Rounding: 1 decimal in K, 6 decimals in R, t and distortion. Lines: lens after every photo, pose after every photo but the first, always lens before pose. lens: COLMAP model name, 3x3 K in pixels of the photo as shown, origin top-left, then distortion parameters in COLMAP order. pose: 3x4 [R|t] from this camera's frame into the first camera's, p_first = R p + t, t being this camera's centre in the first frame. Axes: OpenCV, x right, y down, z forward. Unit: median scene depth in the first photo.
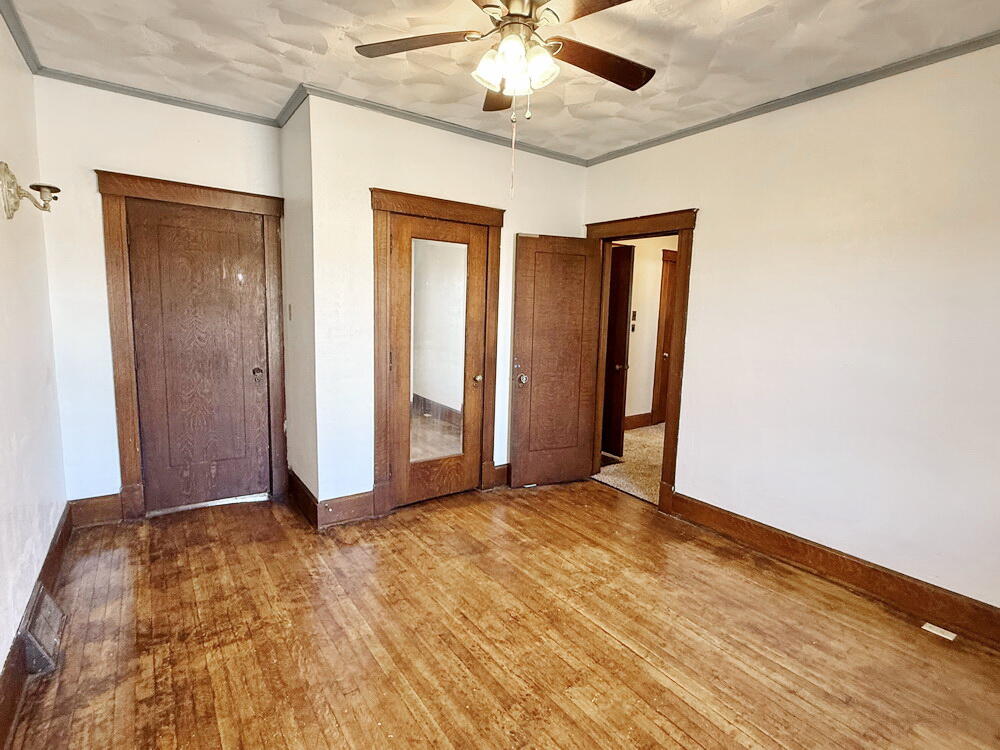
lens RADIAL K [[503.2, 0, 500.3], [0, 503.2, 375.2], [0, 0, 1]] dist [-0.000317, 0.000092]
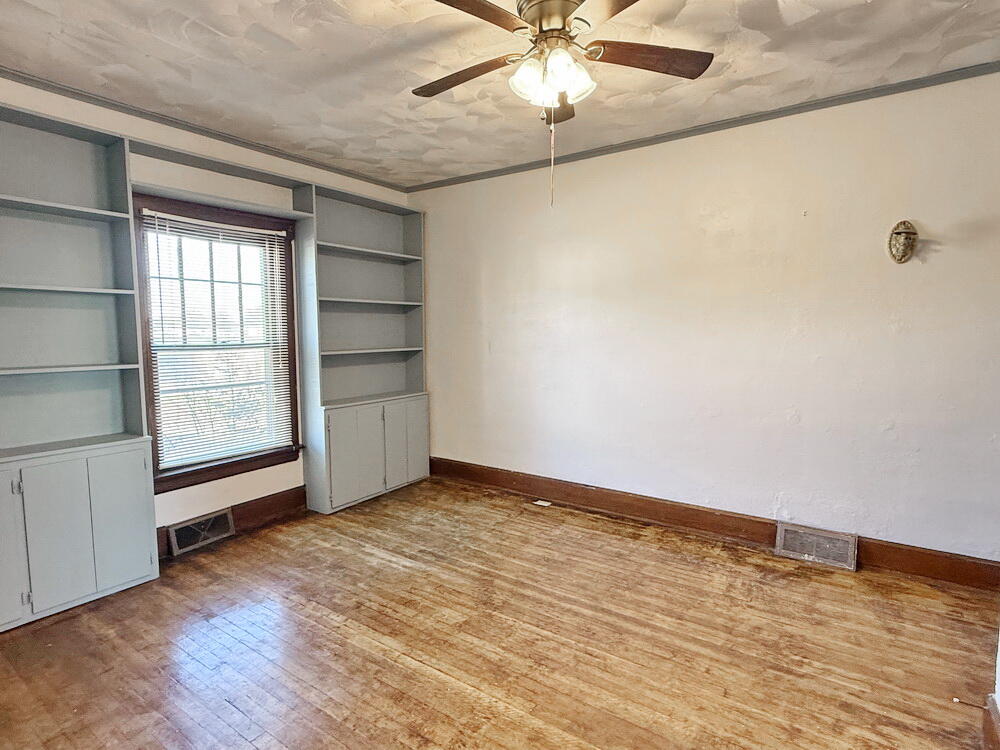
lens RADIAL K [[524.1, 0, 500.1], [0, 524.1, 375.6], [0, 0, 1]] dist [0.000313, 0.000065]
pose [[-0.940089, 0.001357, -0.340926, 0.427531], [-0.069426, 0.978276, 0.195333, -0.200949], [0.333785, 0.207300, -0.919573, 1.796384]]
